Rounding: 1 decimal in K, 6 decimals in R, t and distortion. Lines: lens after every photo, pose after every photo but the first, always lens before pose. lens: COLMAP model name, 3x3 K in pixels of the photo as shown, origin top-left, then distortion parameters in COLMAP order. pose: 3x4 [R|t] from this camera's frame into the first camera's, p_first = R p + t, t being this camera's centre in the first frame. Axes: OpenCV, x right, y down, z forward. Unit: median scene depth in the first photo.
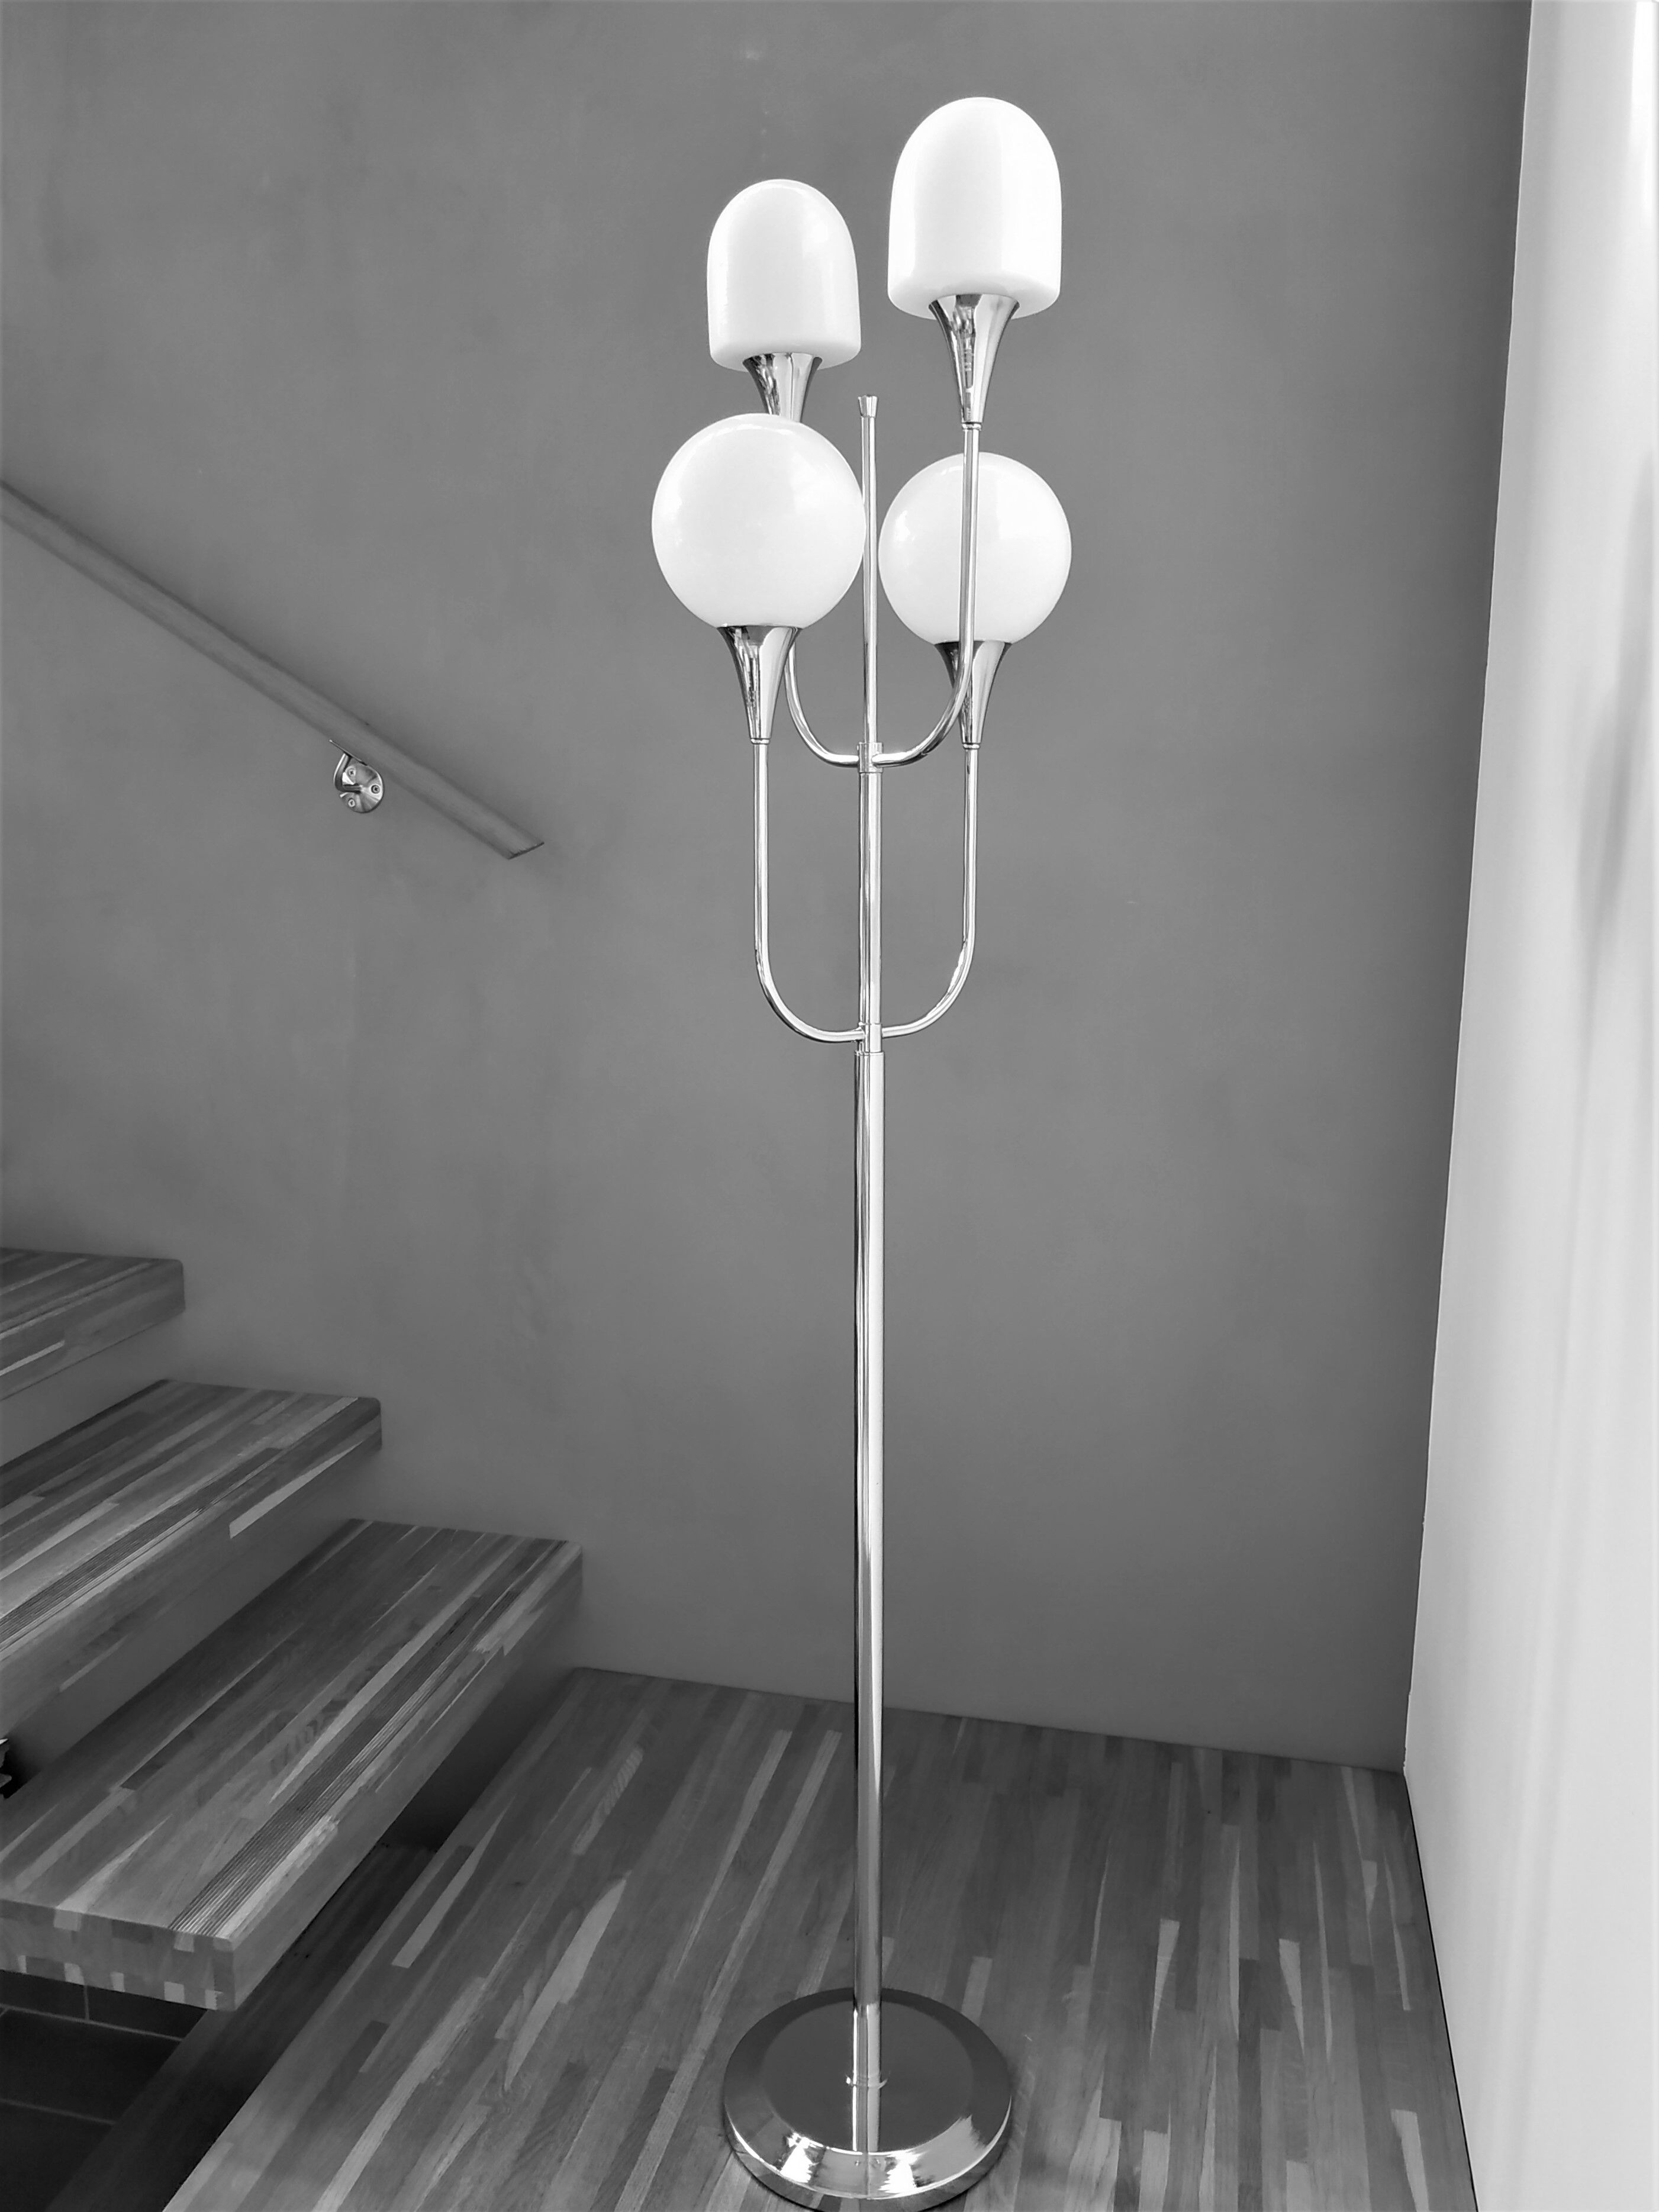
lens RADIAL K [[1738.5, 0, 834.5], [0, 1738.5, 1105.7], [0, 0, 1]] dist [0.003575, -0.019057]
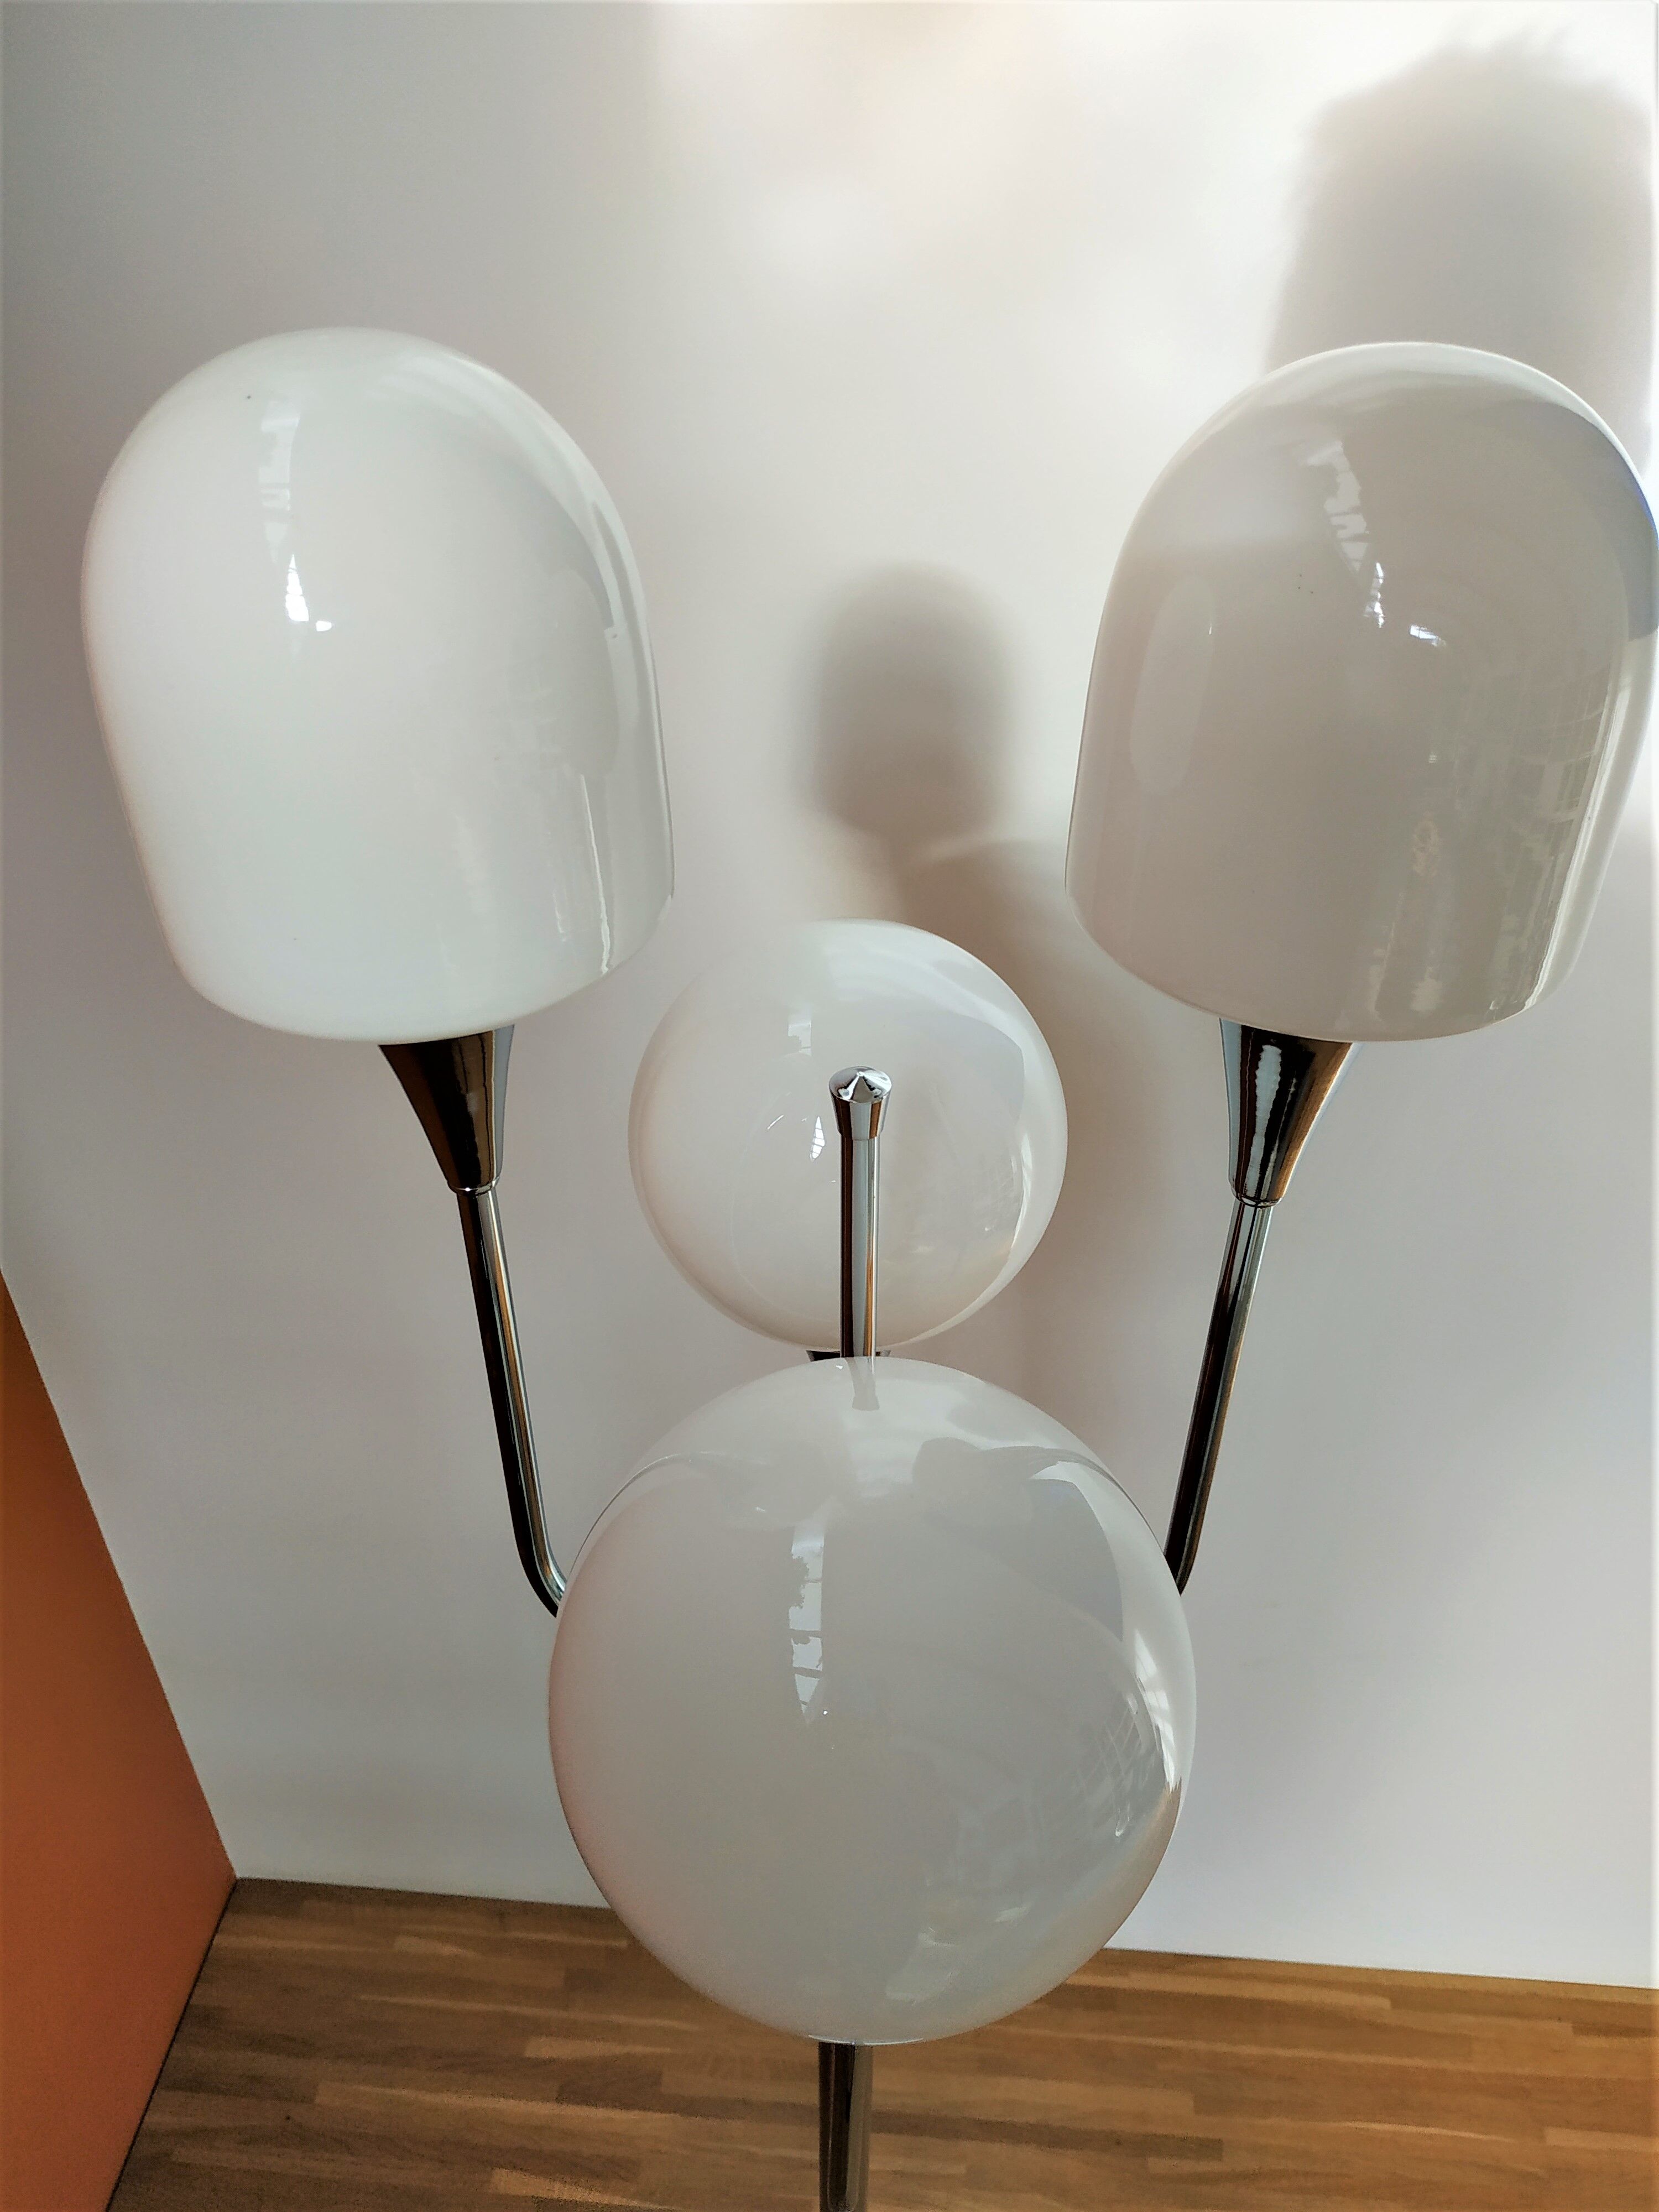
lens RADIAL K [[1619.9, 0, 821.8], [0, 1619.9, 1127.8], [0, 0, 1]] dist [-0.002524, -0.007488]
pose [[-0.141777, -0.605573, 0.783058, -0.159734], [0.175418, 0.763160, 0.621945, -0.447666], [-0.974232, 0.225540, -0.001970, 0.726133]]
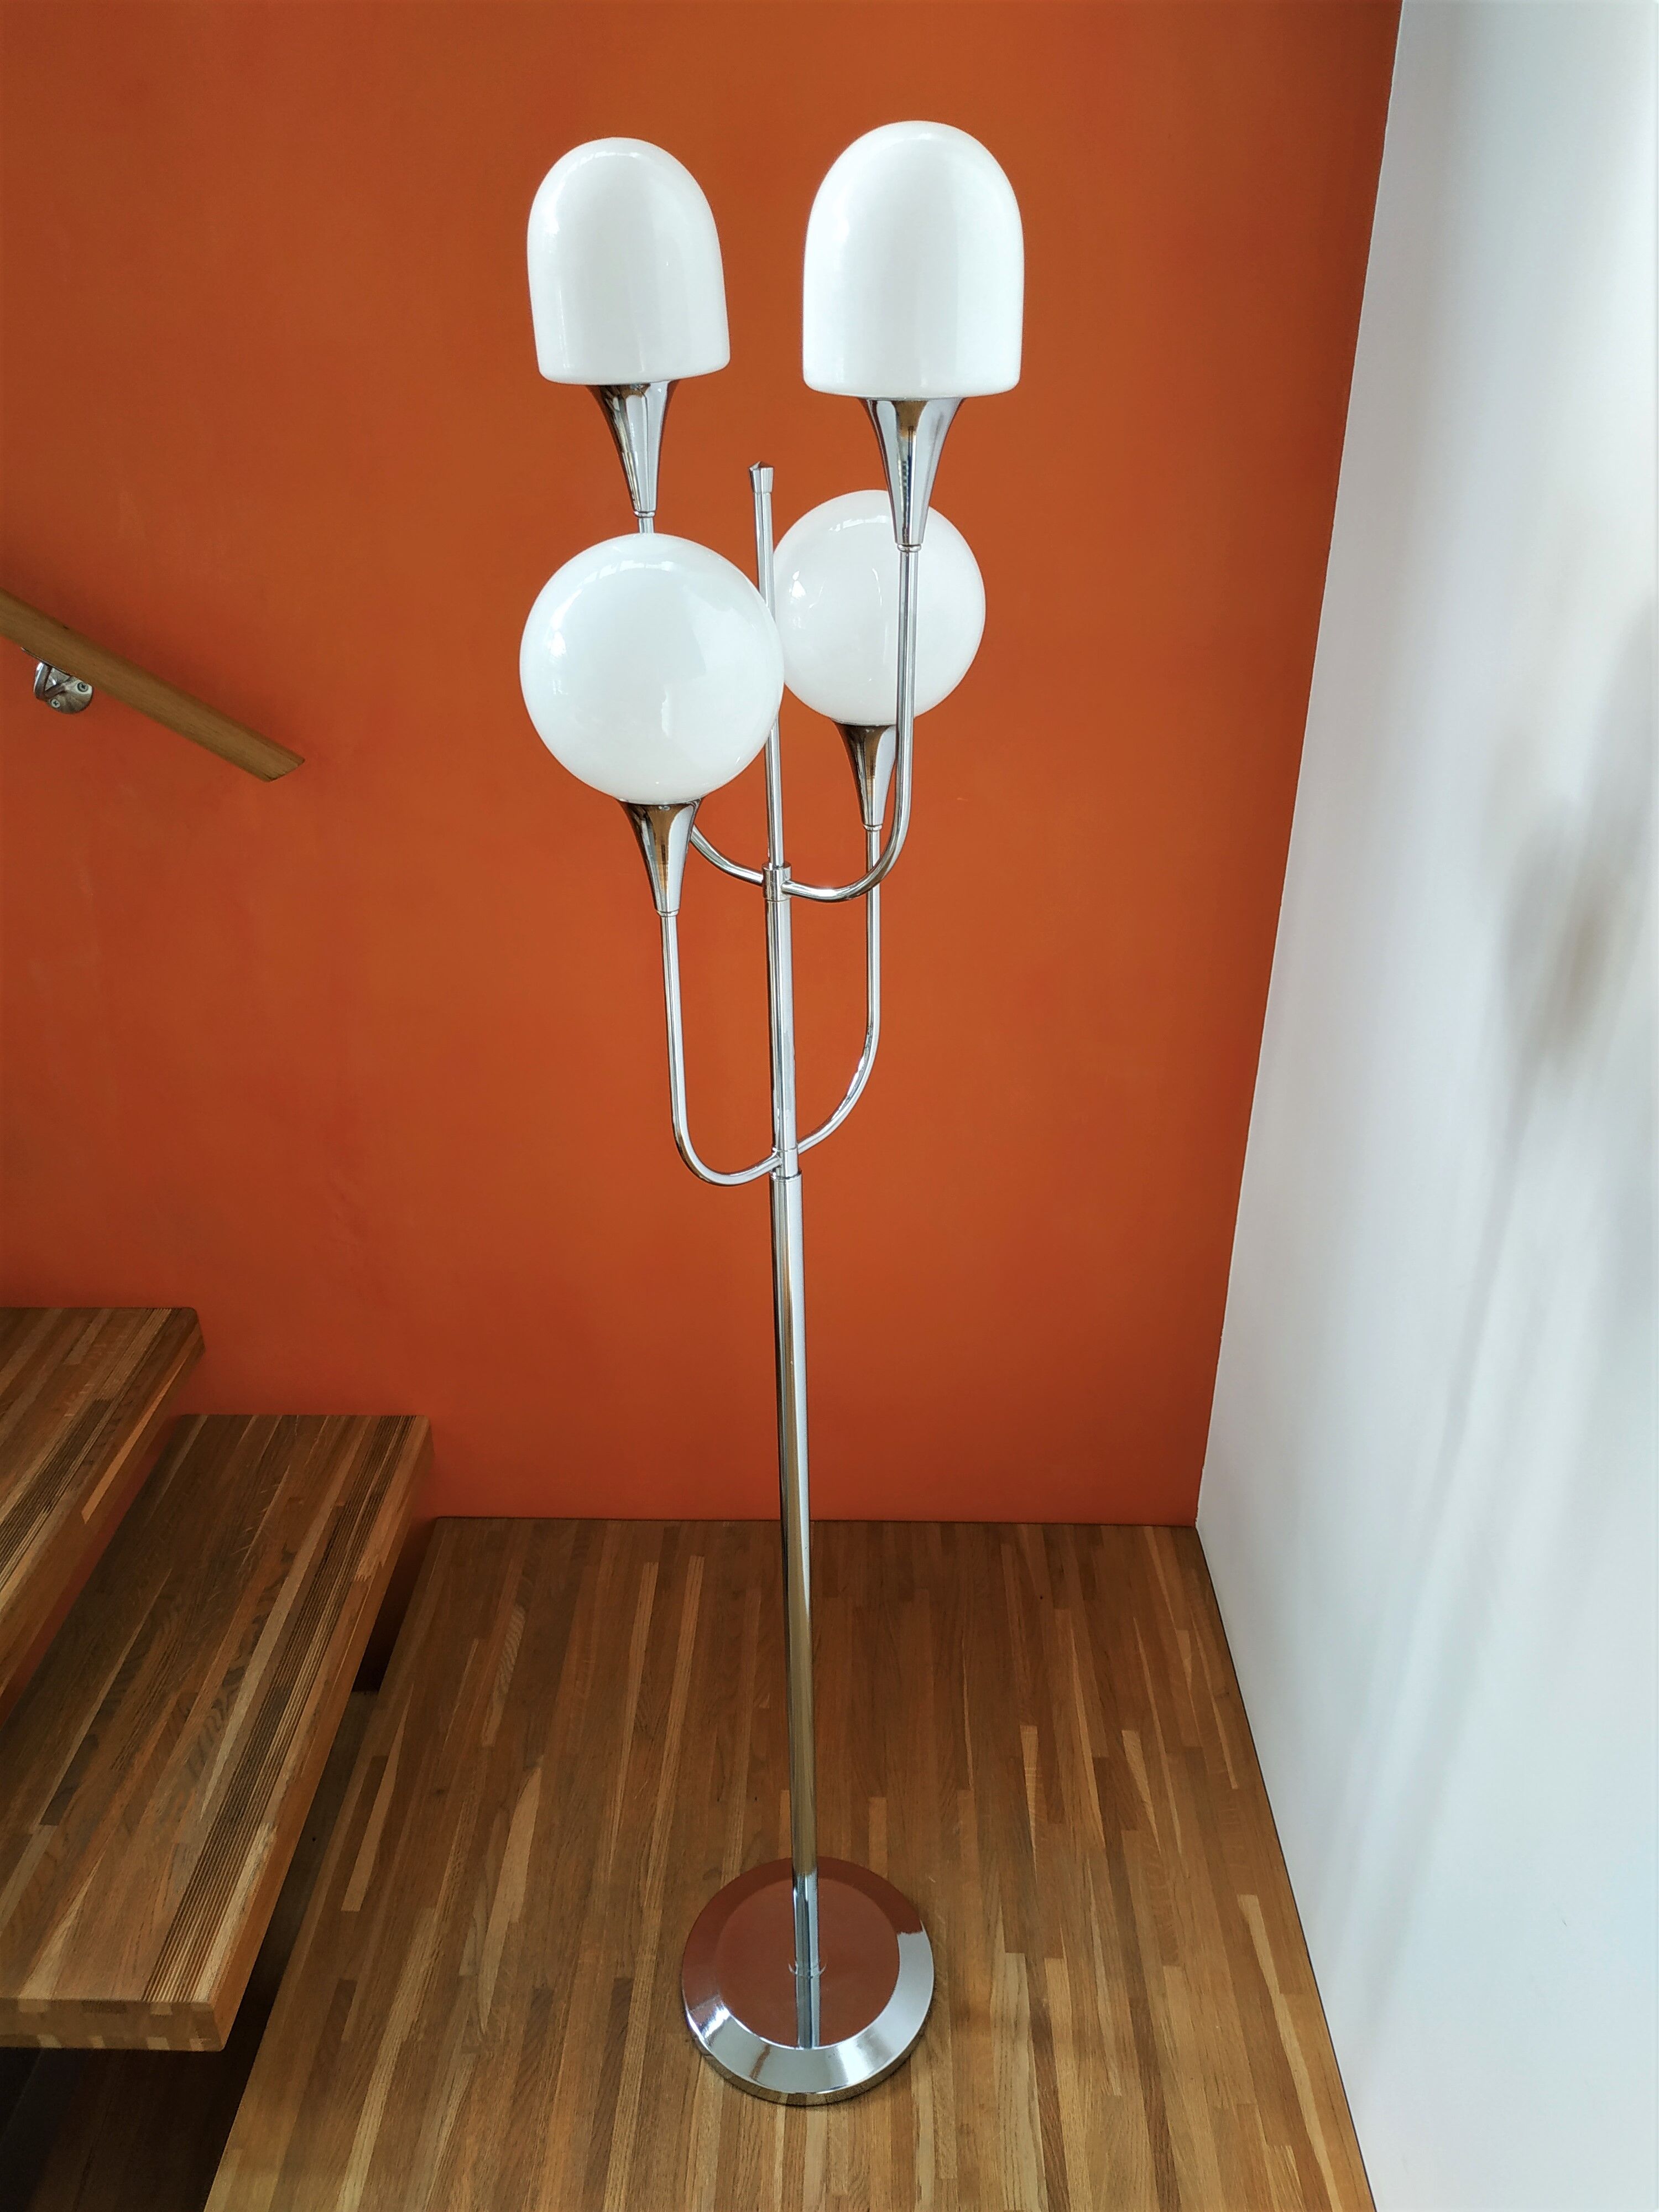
lens RADIAL K [[1619.9, 0, 835.0], [0, 1619.9, 1111.3], [0, 0, 1]] dist [-0.002524, -0.007488]
pose [[0.977866, -0.105680, 0.180580, -0.083717], [0.045495, 0.949813, 0.309491, -0.258754], [-0.204224, -0.294425, 0.933599, 0.150059]]
